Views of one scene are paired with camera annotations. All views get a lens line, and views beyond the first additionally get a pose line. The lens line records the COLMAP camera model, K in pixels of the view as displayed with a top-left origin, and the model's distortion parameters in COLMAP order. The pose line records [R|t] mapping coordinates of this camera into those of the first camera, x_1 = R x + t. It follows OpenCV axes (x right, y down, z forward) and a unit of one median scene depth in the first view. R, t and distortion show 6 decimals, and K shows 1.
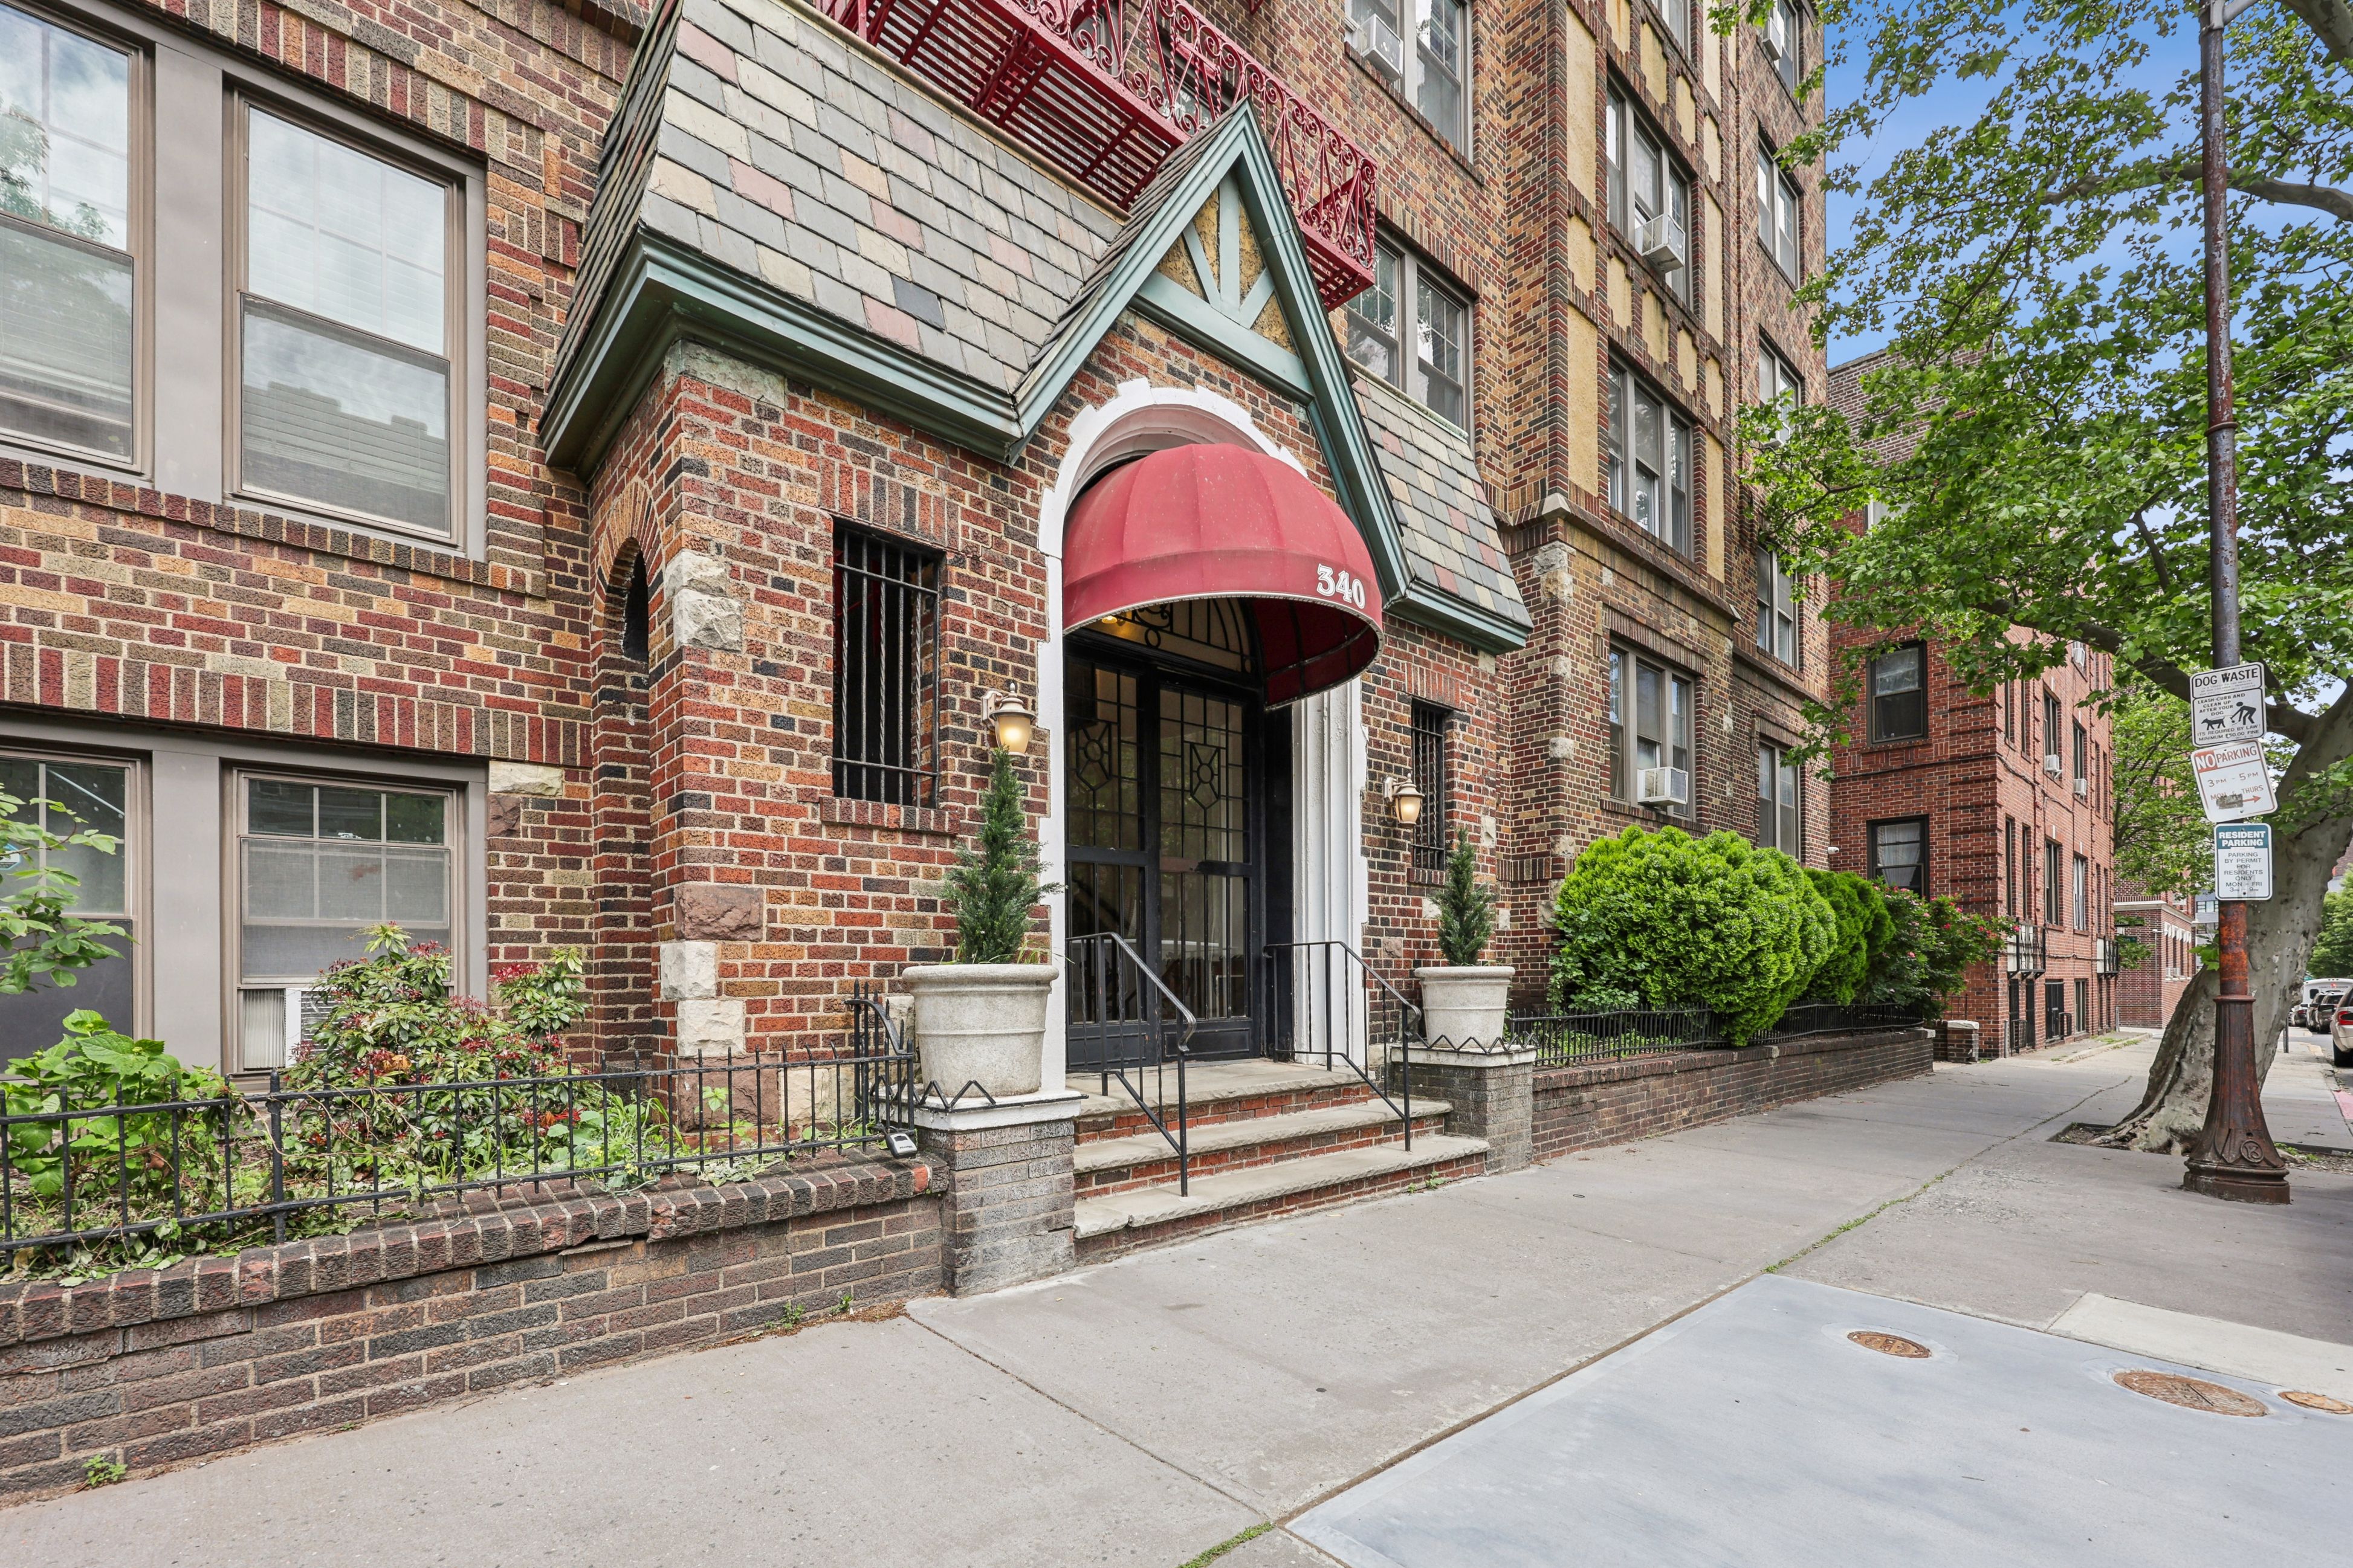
lens RADIAL K [[998.8, 0, 1175.2], [0, 998.8, 969.9], [0, 0, 1]] dist [-0.002029, -0.000535]
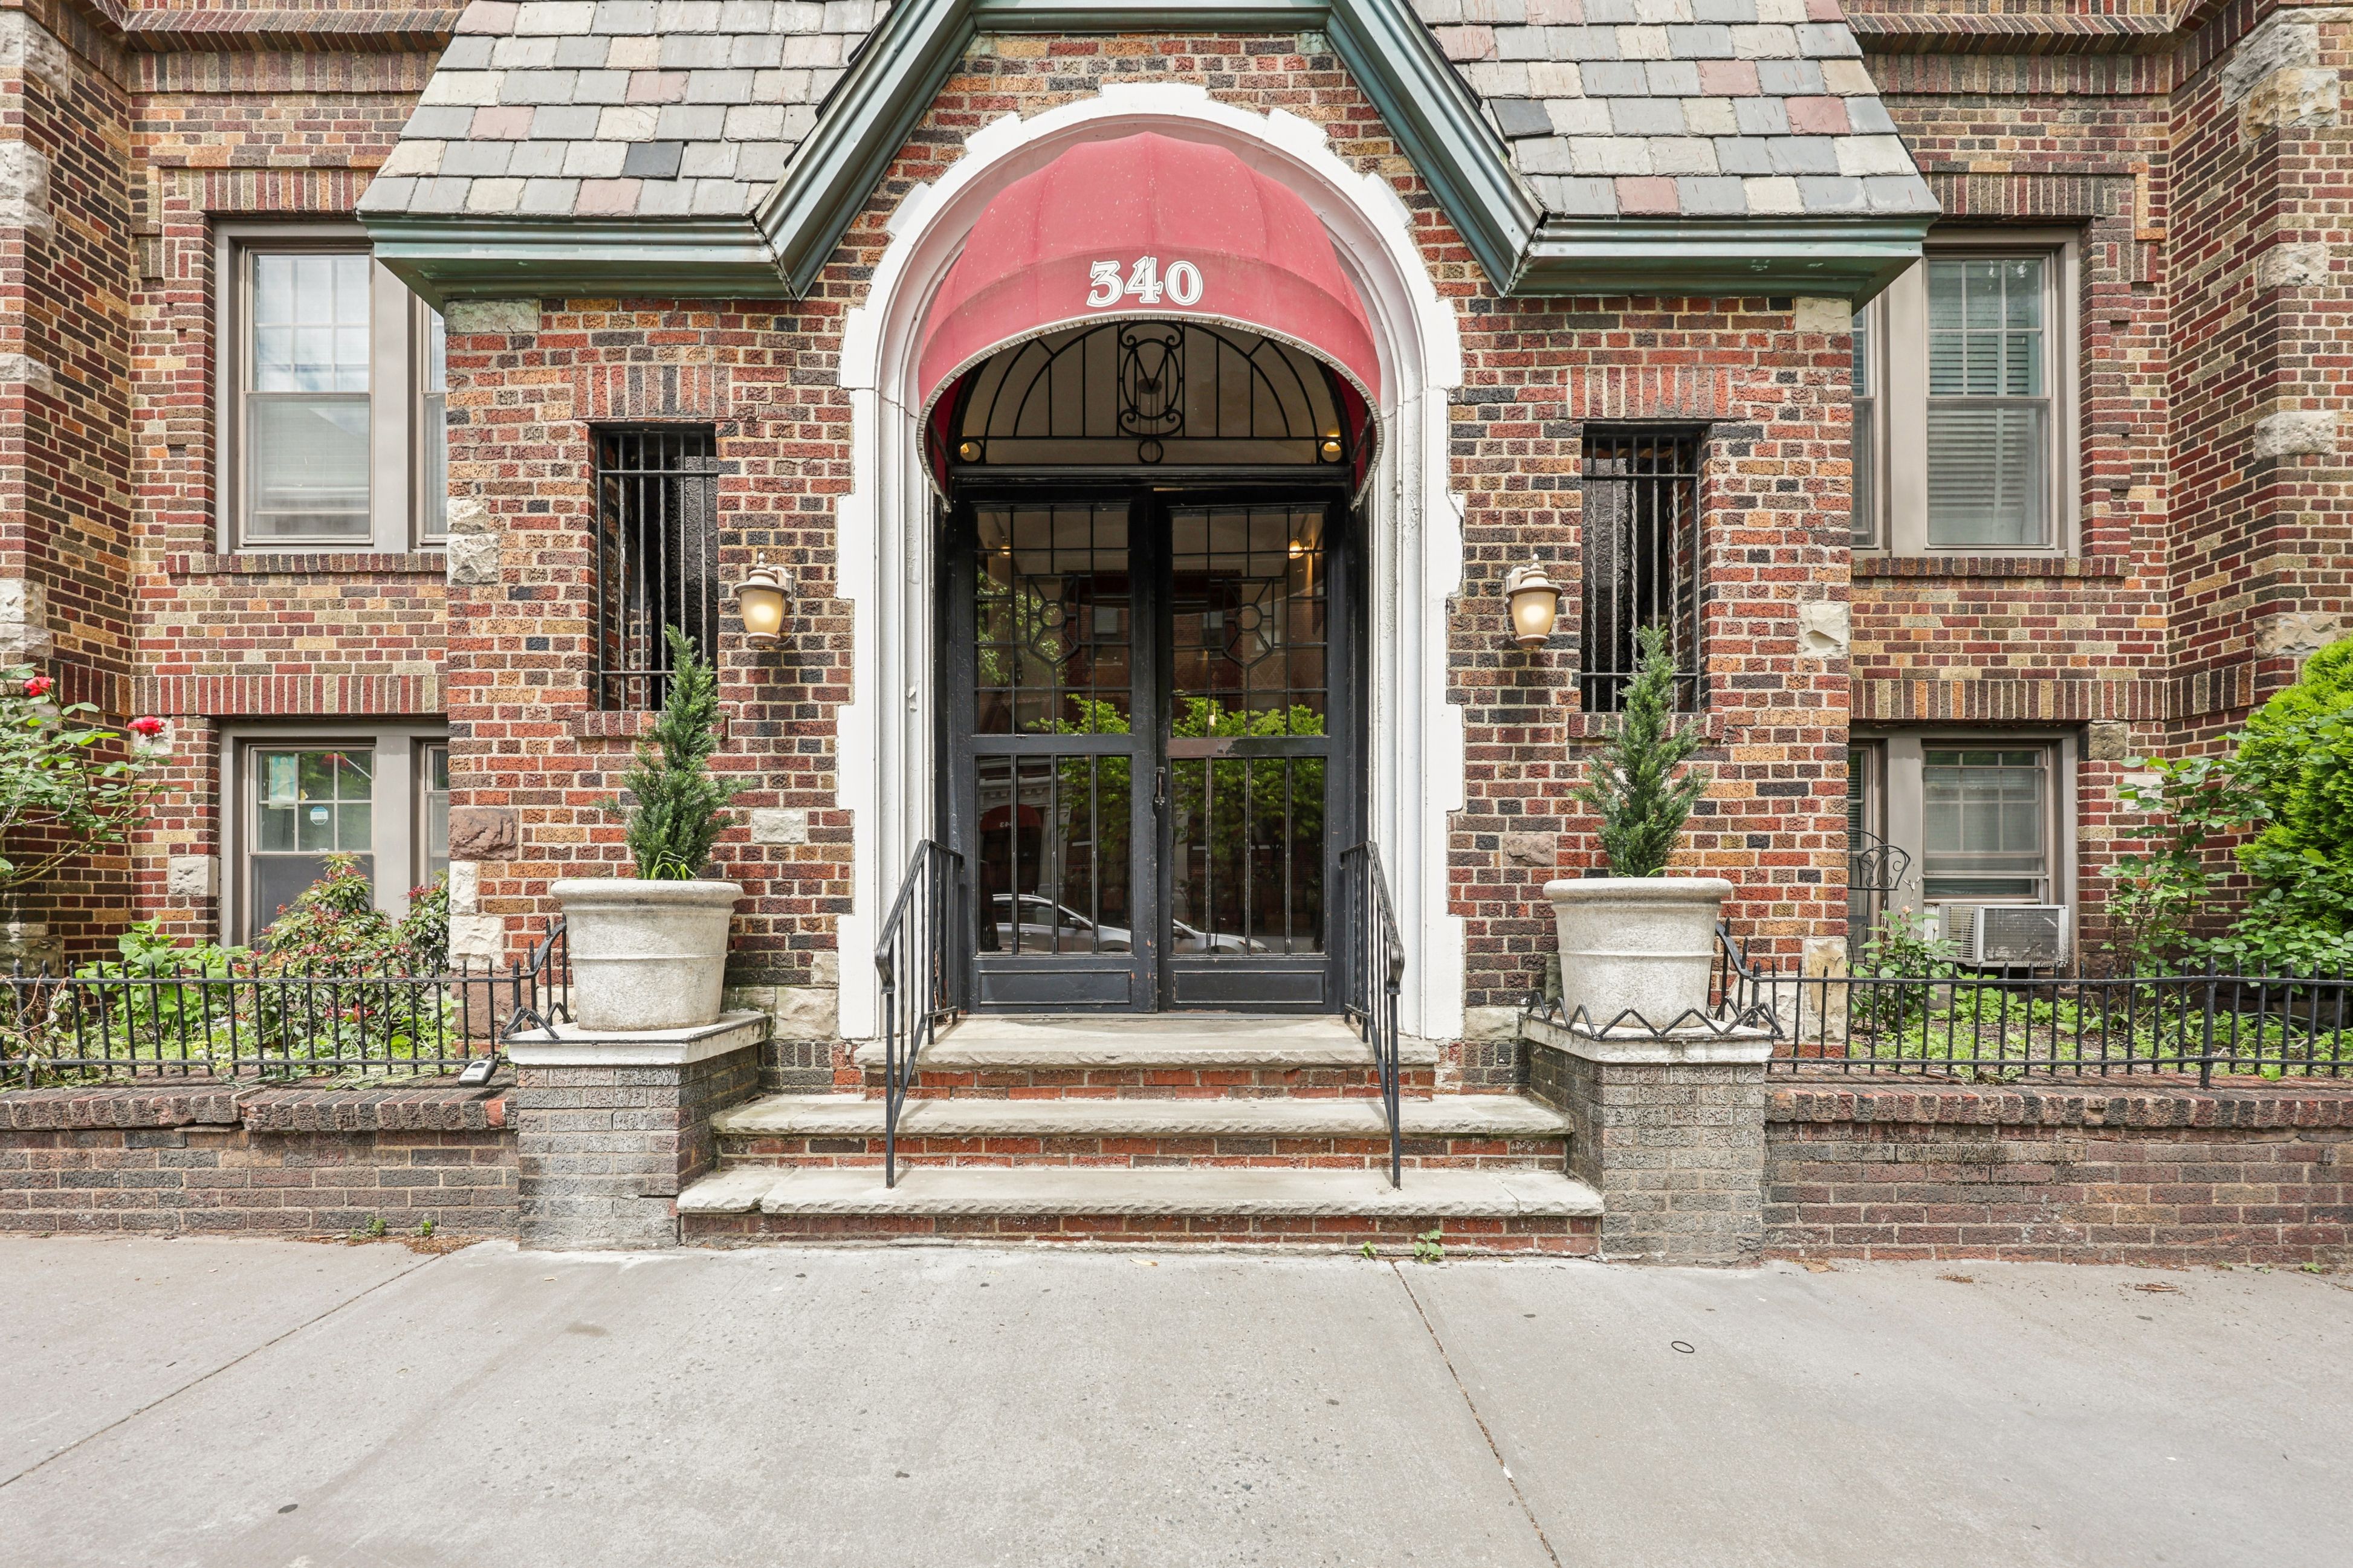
lens RADIAL K [[995.3, 0, 1176.2], [0, 995.3, 904.7], [0, 0, 1]] dist [-0.003049, 0.000538]
pose [[0.746507, 0.007722, -0.665333, 0.726550], [0.001960, 0.999903, 0.013804, 0.004291], [0.665375, -0.011609, 0.746419, 0.641949]]
